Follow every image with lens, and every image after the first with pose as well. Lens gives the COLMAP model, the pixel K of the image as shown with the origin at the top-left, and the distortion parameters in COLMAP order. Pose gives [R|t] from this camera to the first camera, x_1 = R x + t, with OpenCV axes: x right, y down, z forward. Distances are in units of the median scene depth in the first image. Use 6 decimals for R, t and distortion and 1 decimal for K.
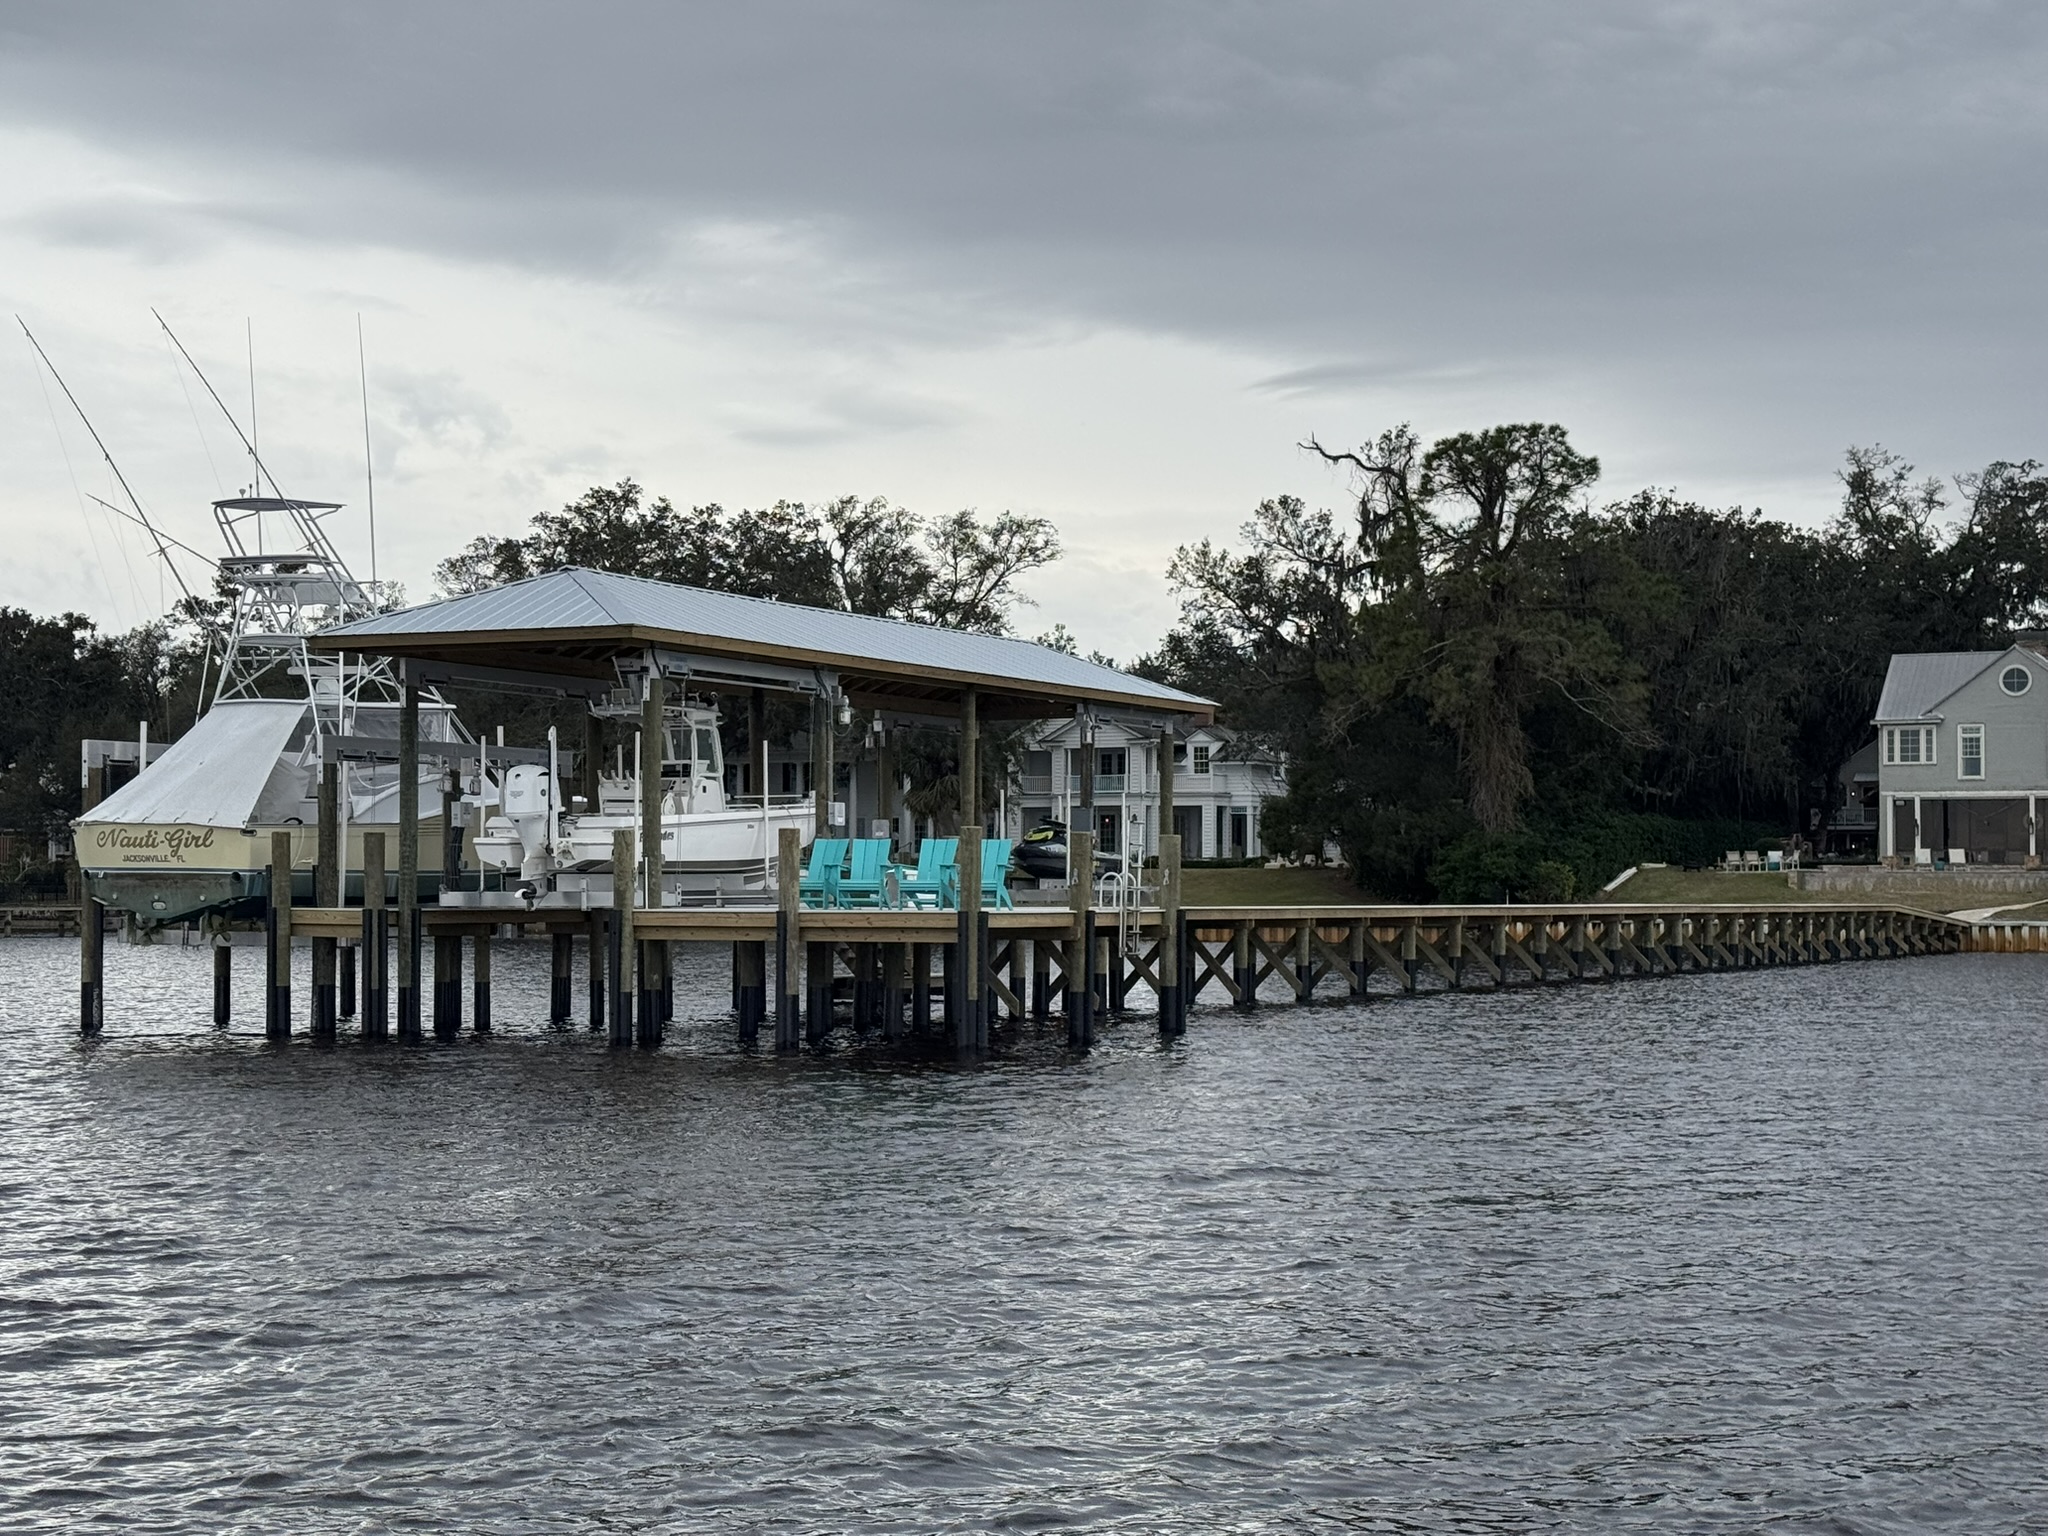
lens RADIAL K [[3220.6, 0, 1022.7], [0, 3220.6, 796.4], [0, 0, 1]] dist [0.162802, 0.000000]
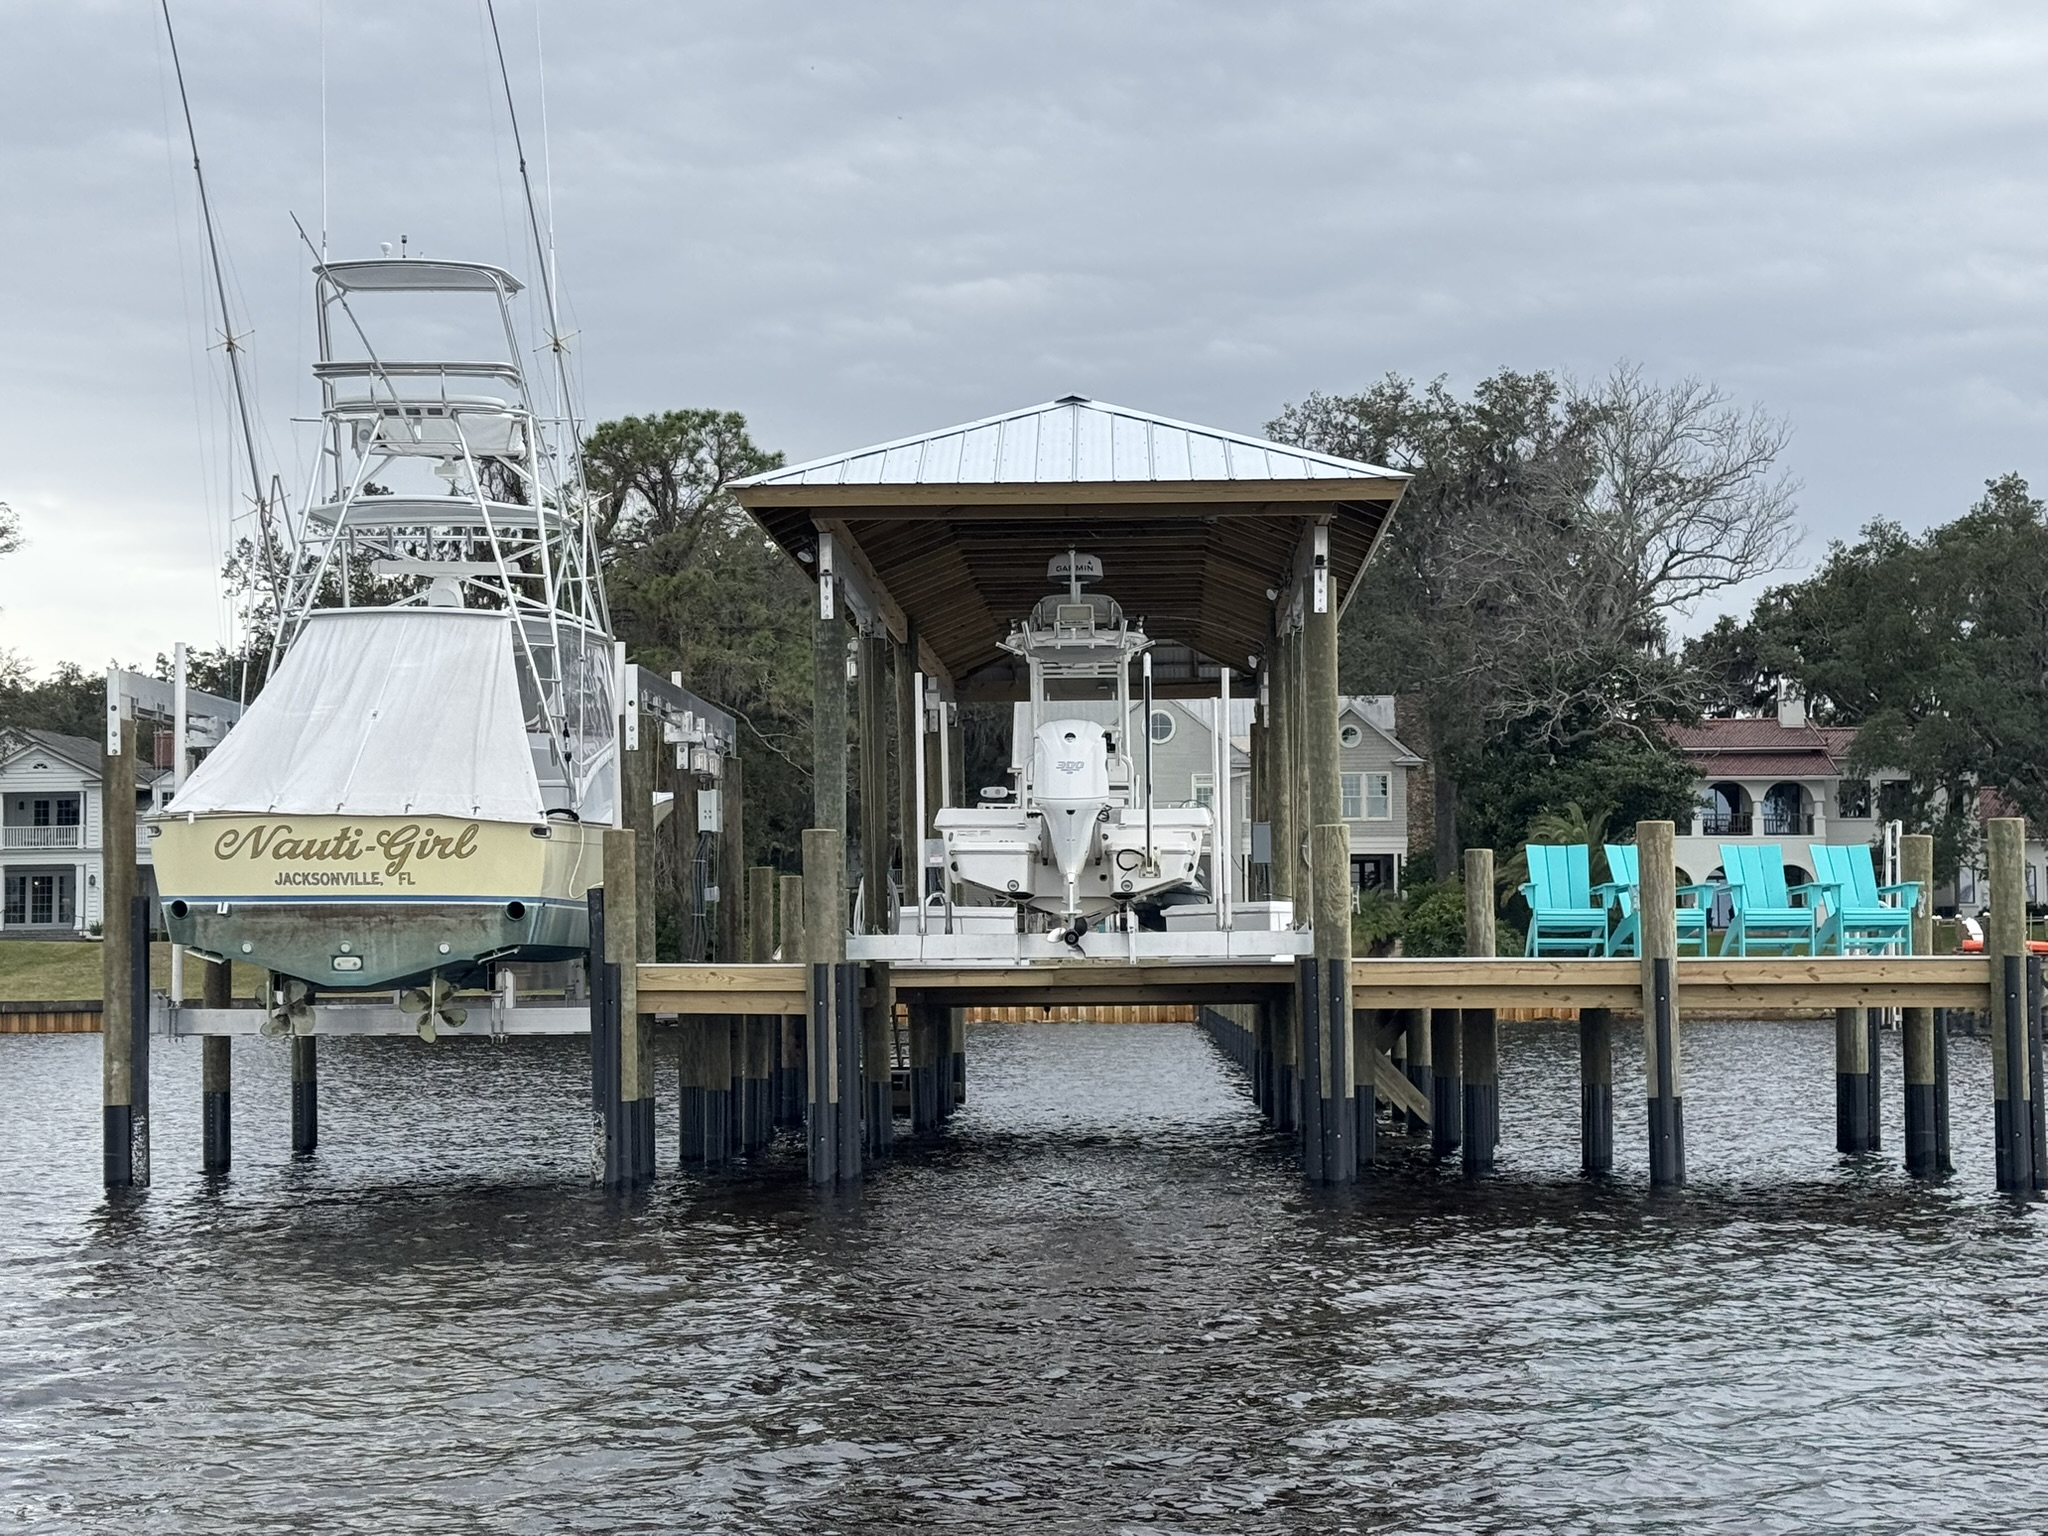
lens RADIAL K [[3458.1, 0, 1019.2], [0, 3458.1, 750.6], [0, 0, 1]] dist [0.162193, 0.000000]
pose [[0.912373, 0.016571, 0.409025, -0.134559], [-0.002270, 0.999370, -0.035423, 0.005970], [-0.409355, 0.031390, 0.911835, 0.135388]]
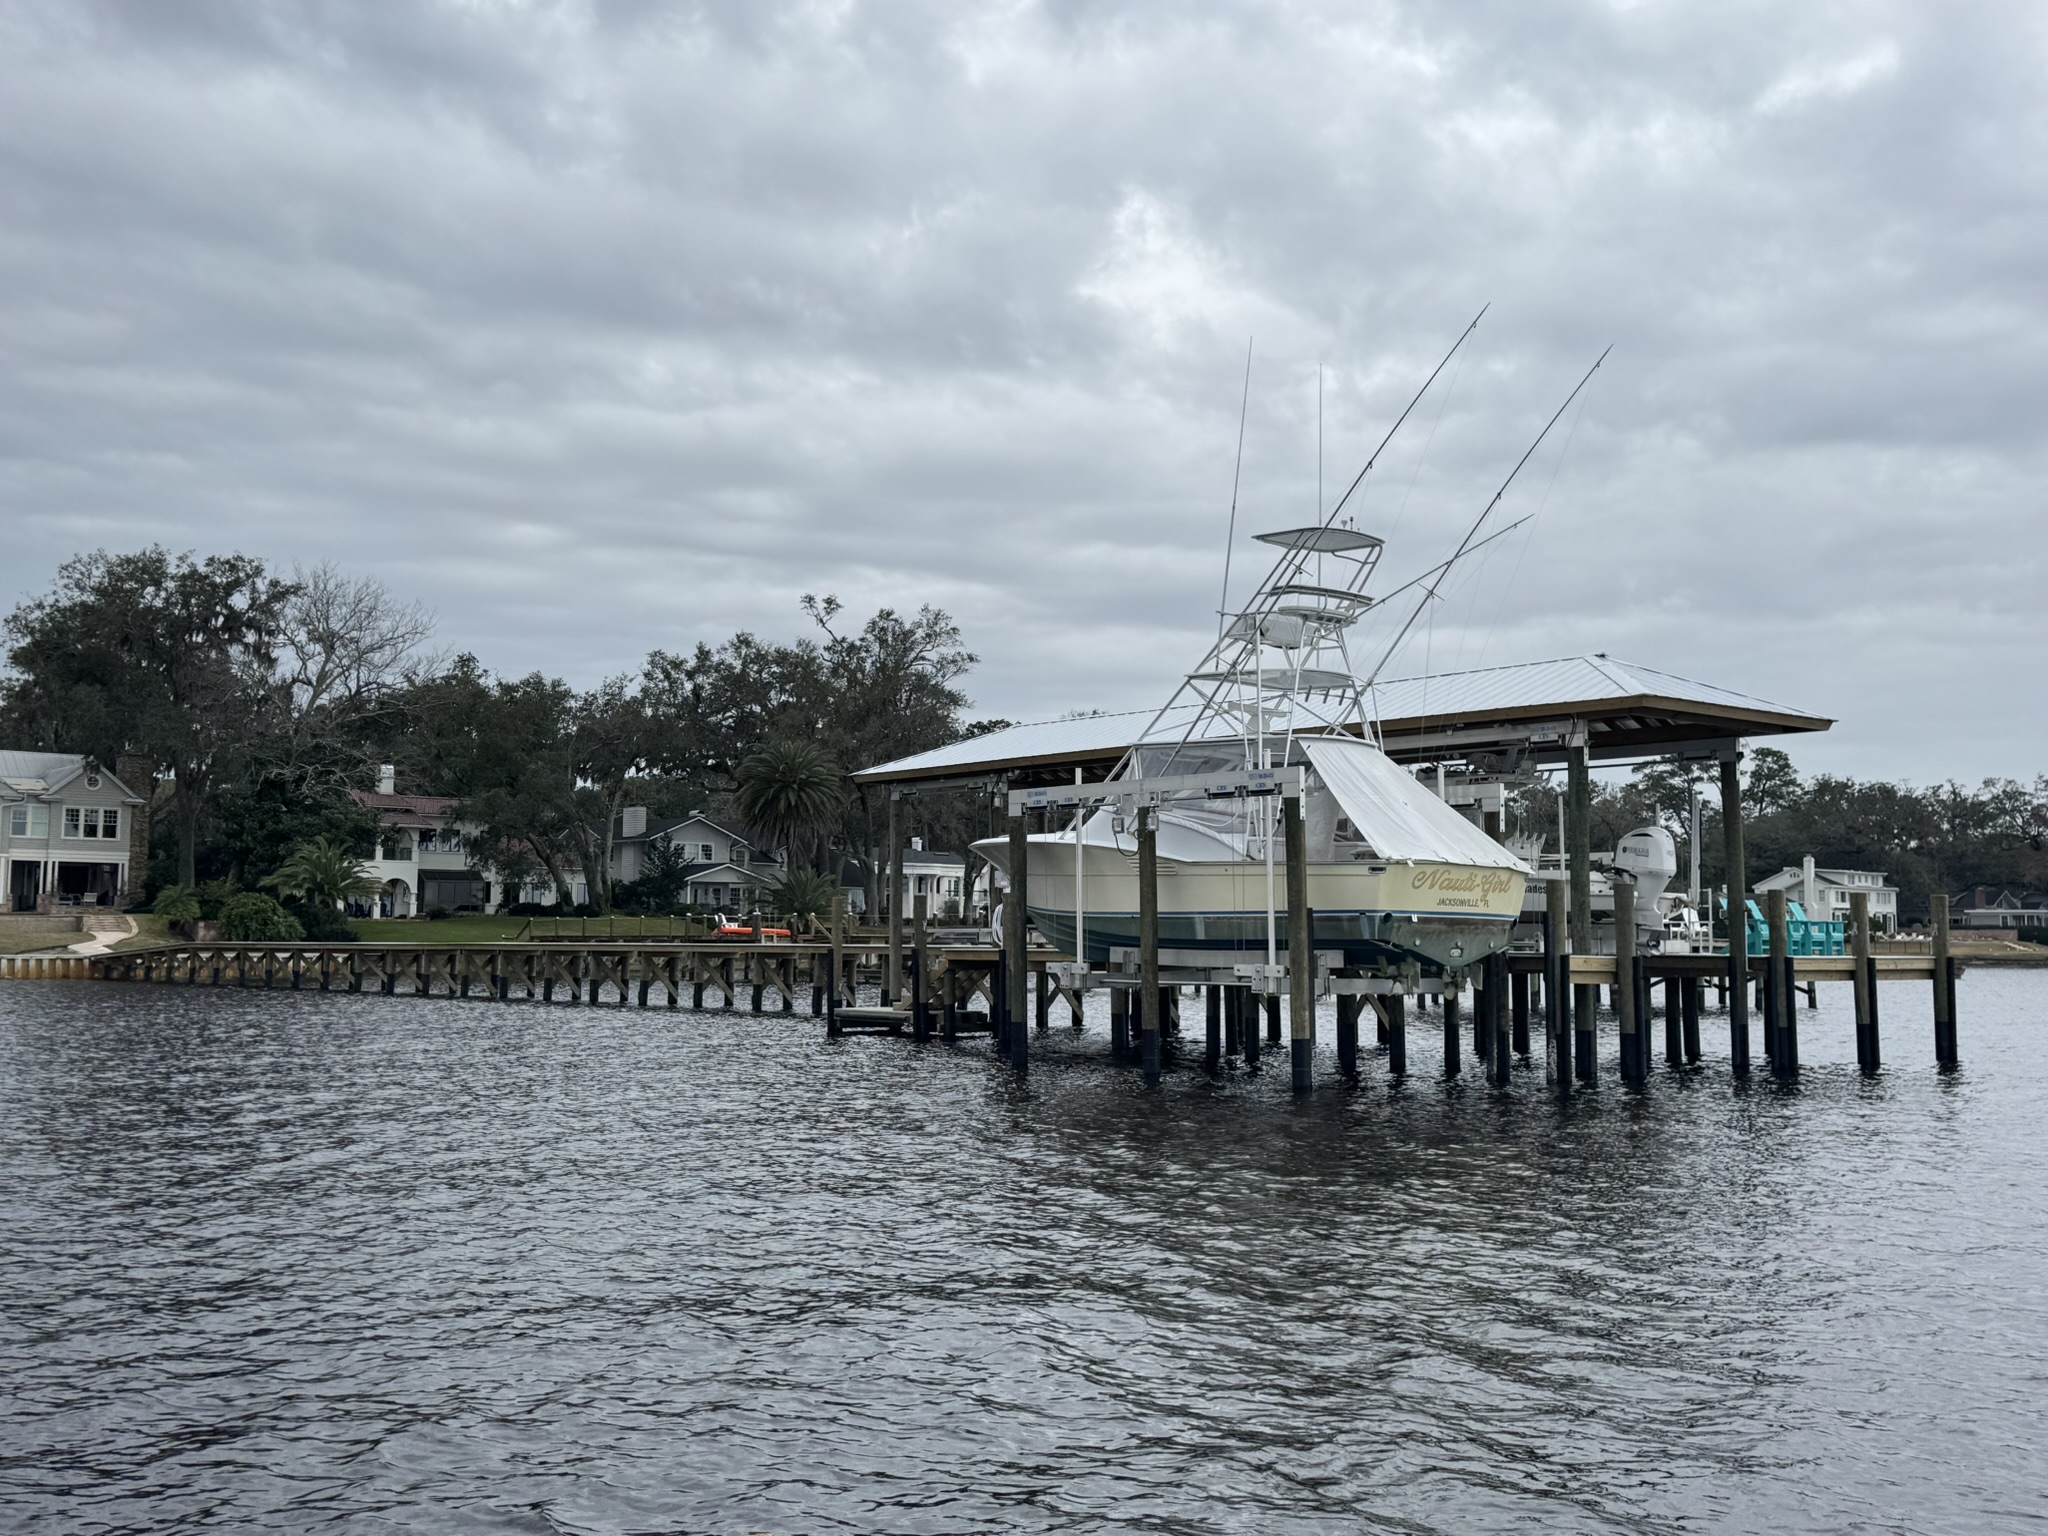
lens RADIAL K [[2024.8, 0, 1019.5], [0, 2024.8, 784.4], [0, 0, 1]] dist [0.120293, 0.000000]
pose [[0.404118, 0.068483, 0.912140, -0.285398], [-0.031513, 0.997644, -0.060941, 0.008265], [-0.914164, -0.004117, 0.405324, 0.291363]]
